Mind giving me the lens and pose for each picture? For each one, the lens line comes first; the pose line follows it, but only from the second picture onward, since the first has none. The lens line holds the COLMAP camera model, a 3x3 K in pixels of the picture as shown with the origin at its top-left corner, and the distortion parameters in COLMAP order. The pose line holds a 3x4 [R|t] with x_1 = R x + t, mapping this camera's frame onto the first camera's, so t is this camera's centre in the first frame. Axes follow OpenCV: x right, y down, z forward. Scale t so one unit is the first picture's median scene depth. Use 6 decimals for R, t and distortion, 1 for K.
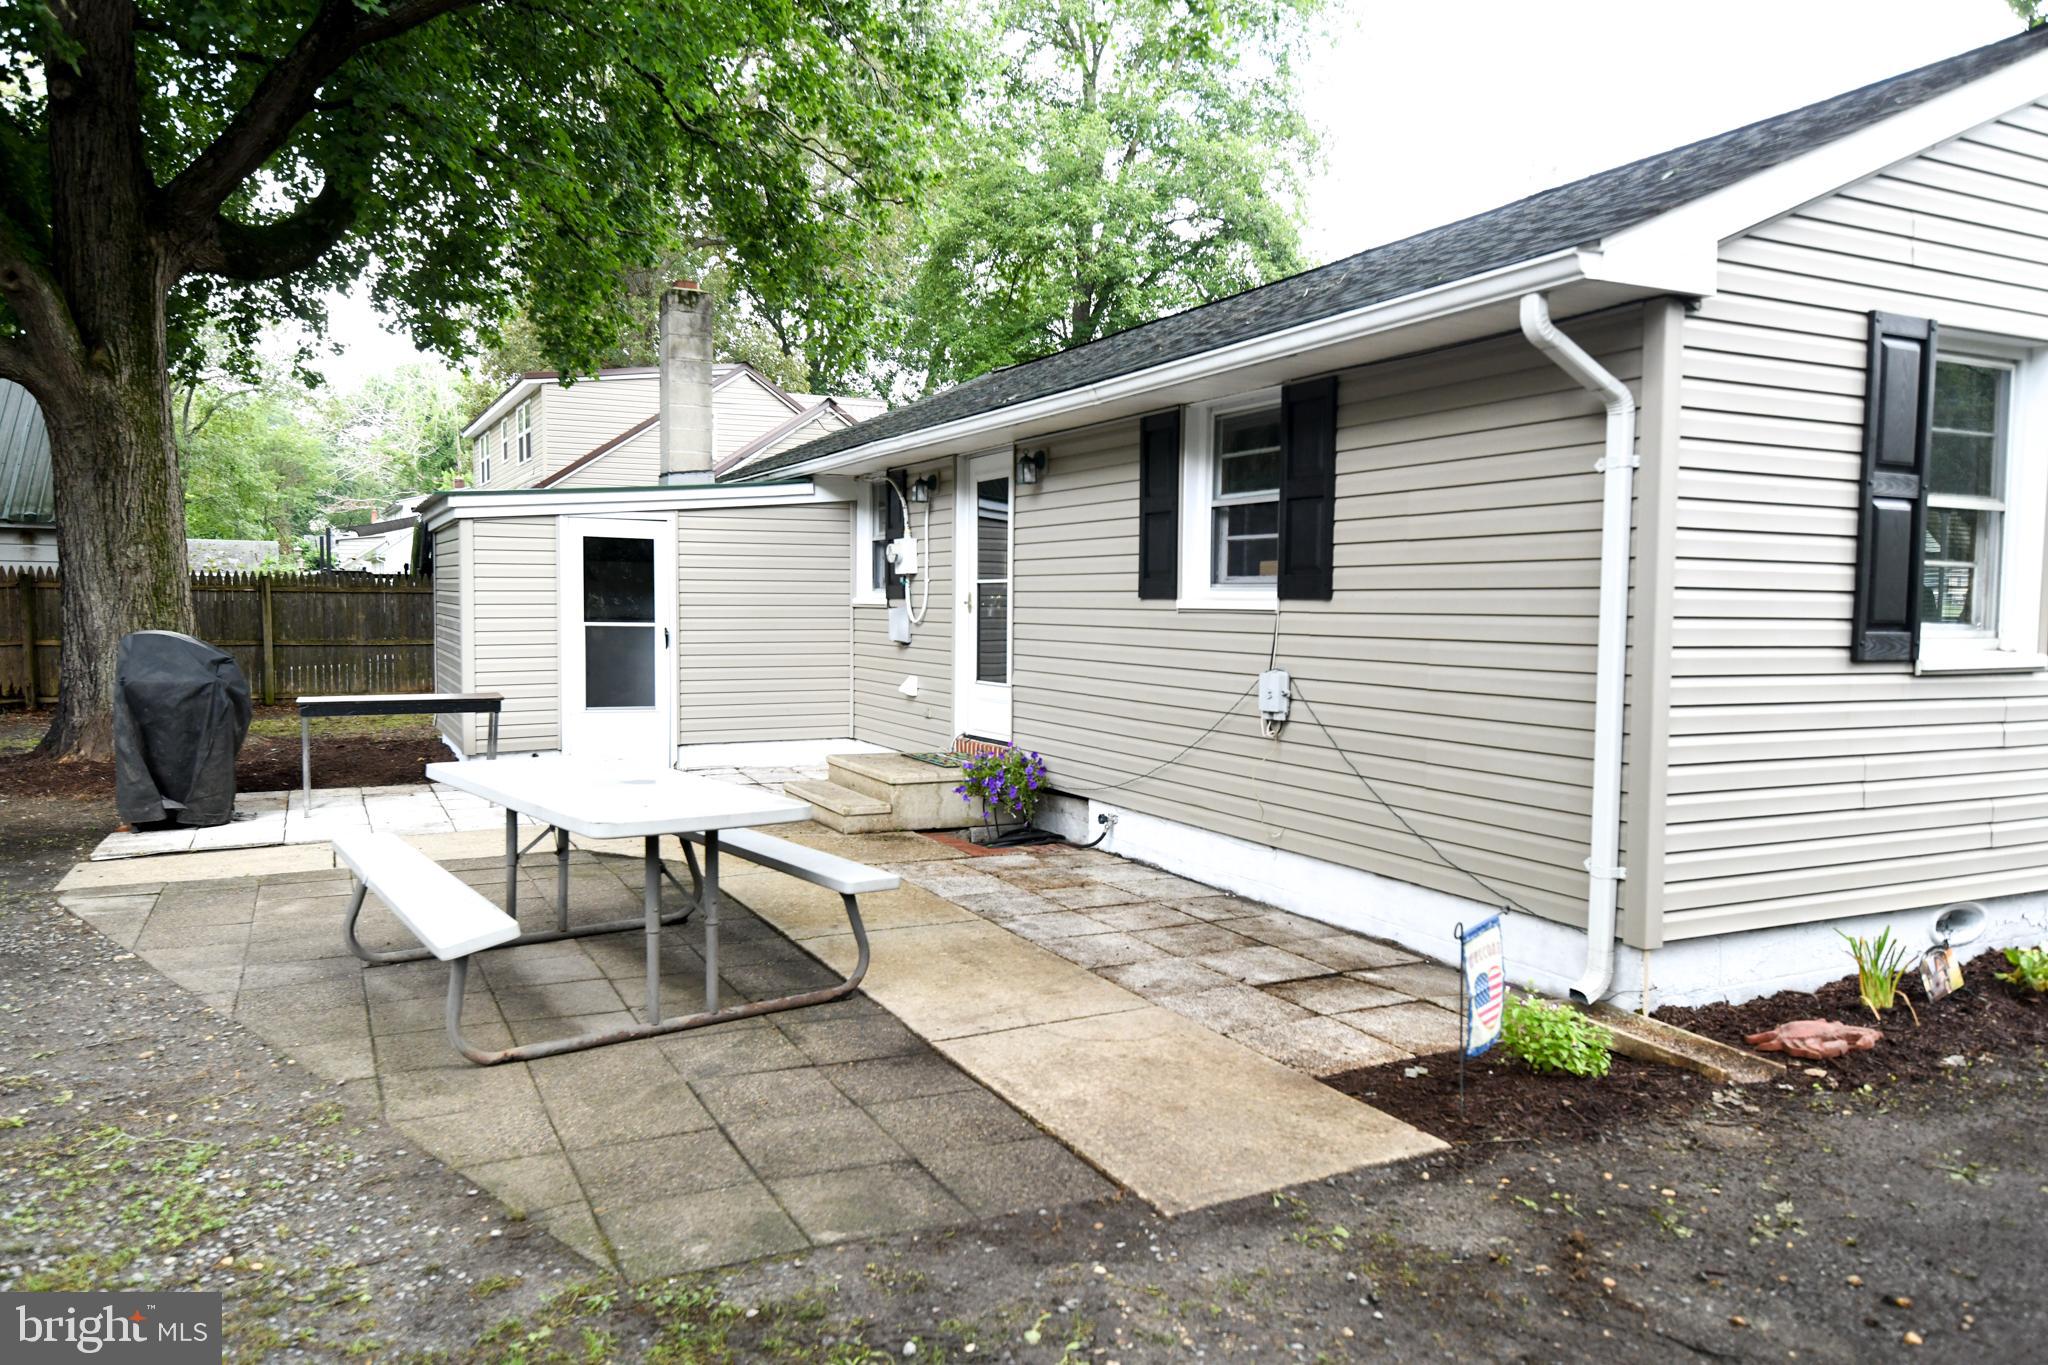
lens RADIAL K [[1479.7, 0, 1020.6], [0, 1479.7, 688.6], [0, 0, 1]] dist [0.028205, 0.005152]
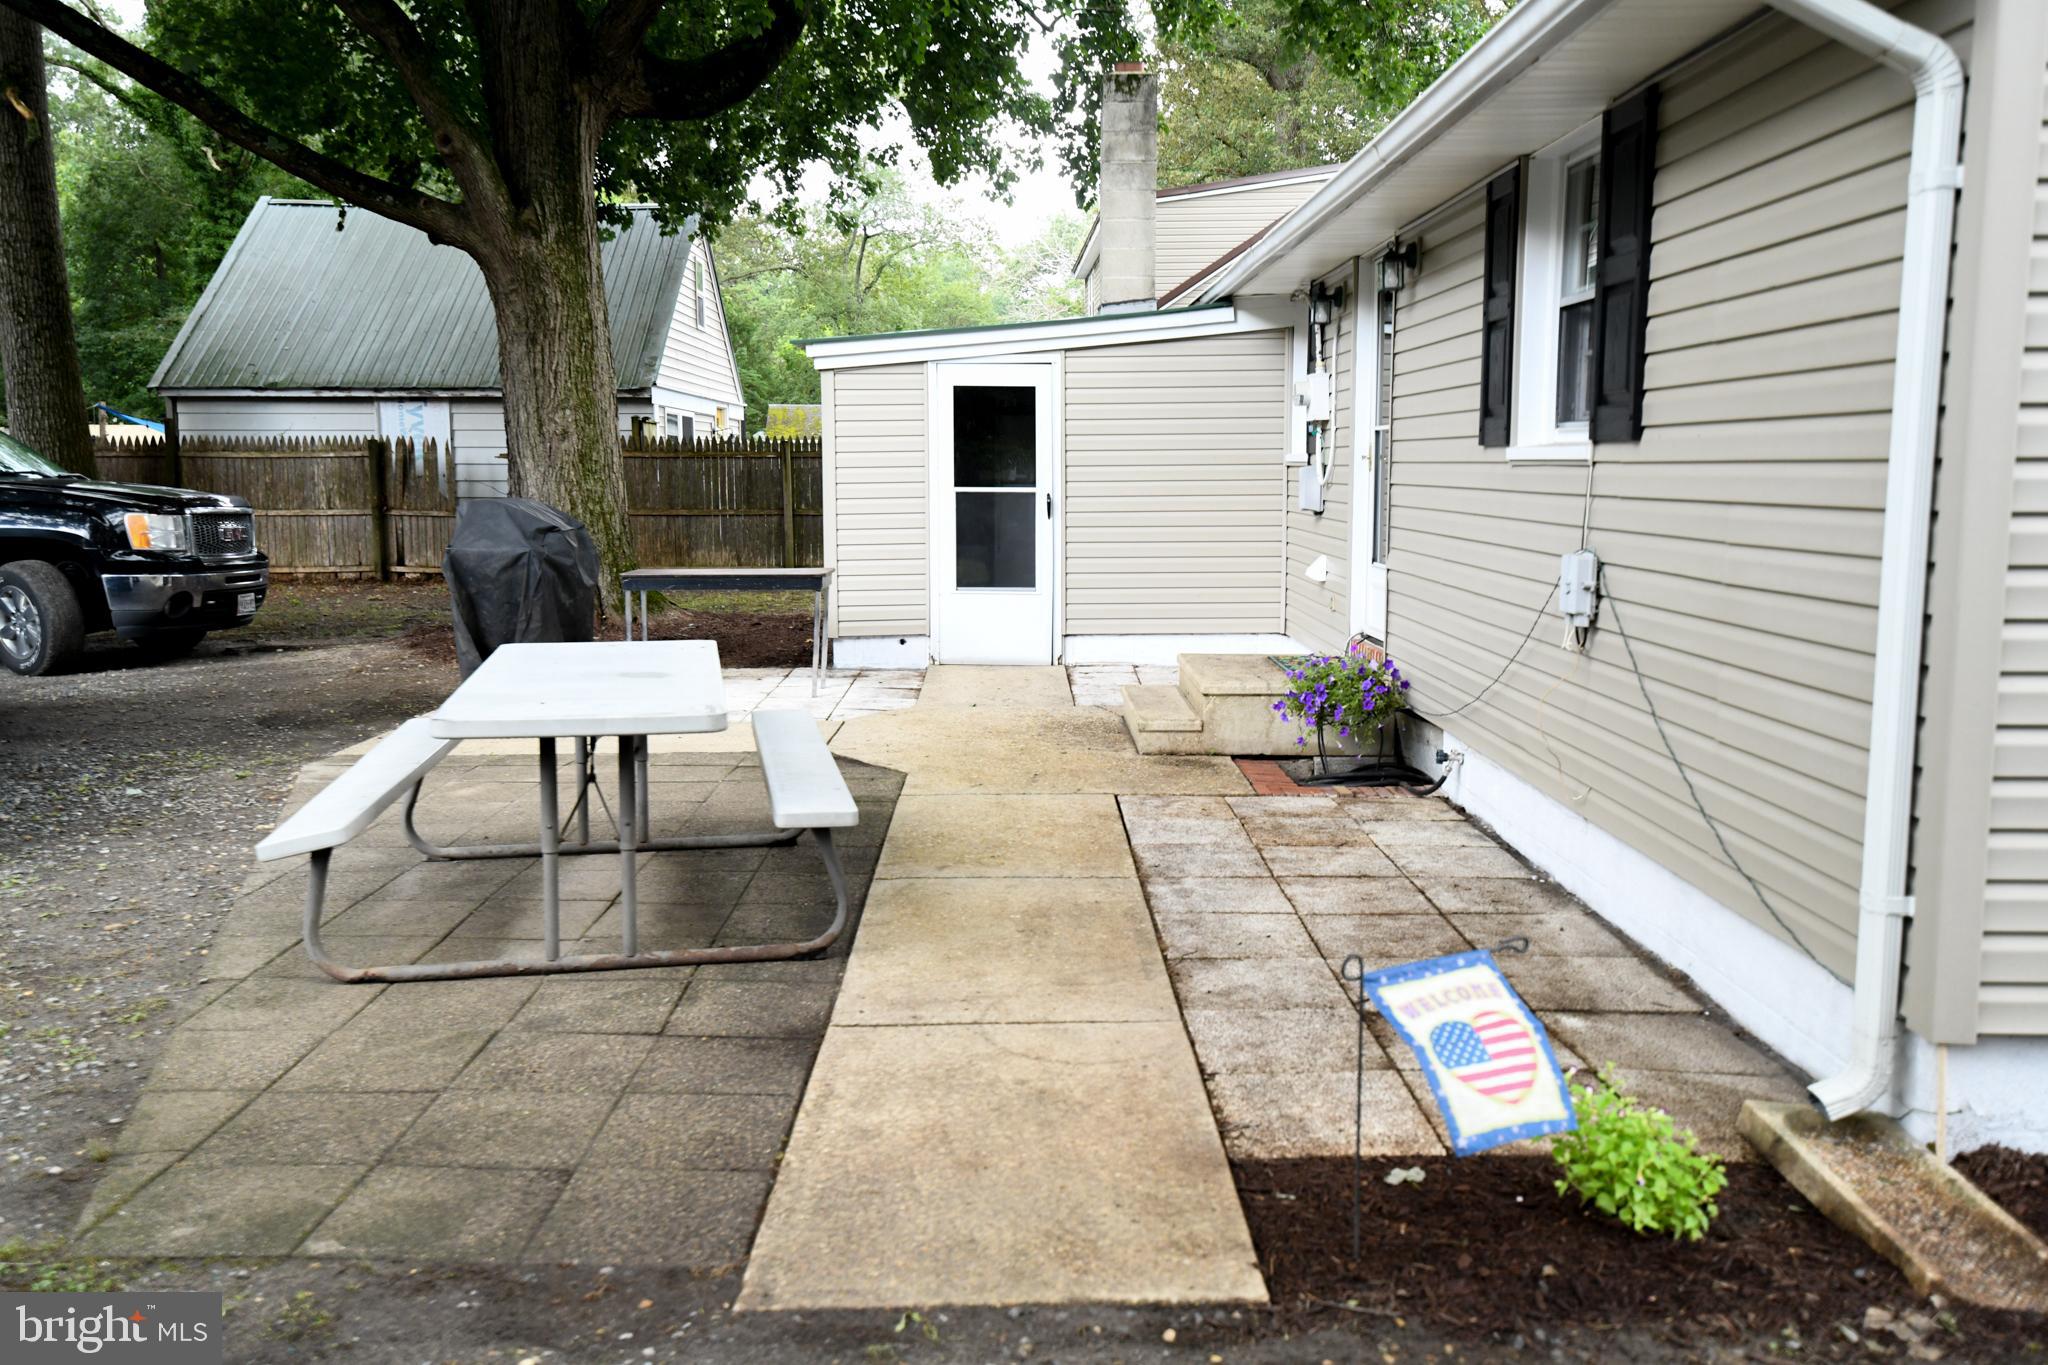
lens RADIAL K [[1759.8, 0, 1025.4], [0, 1759.8, 679.0], [0, 0, 1]] dist [0.047447, -0.000039]
pose [[0.878963, 0.046157, -0.474651, 0.346366], [-0.016657, 0.997669, 0.066171, -0.003611], [0.476598, -0.050256, 0.877683, 0.189241]]
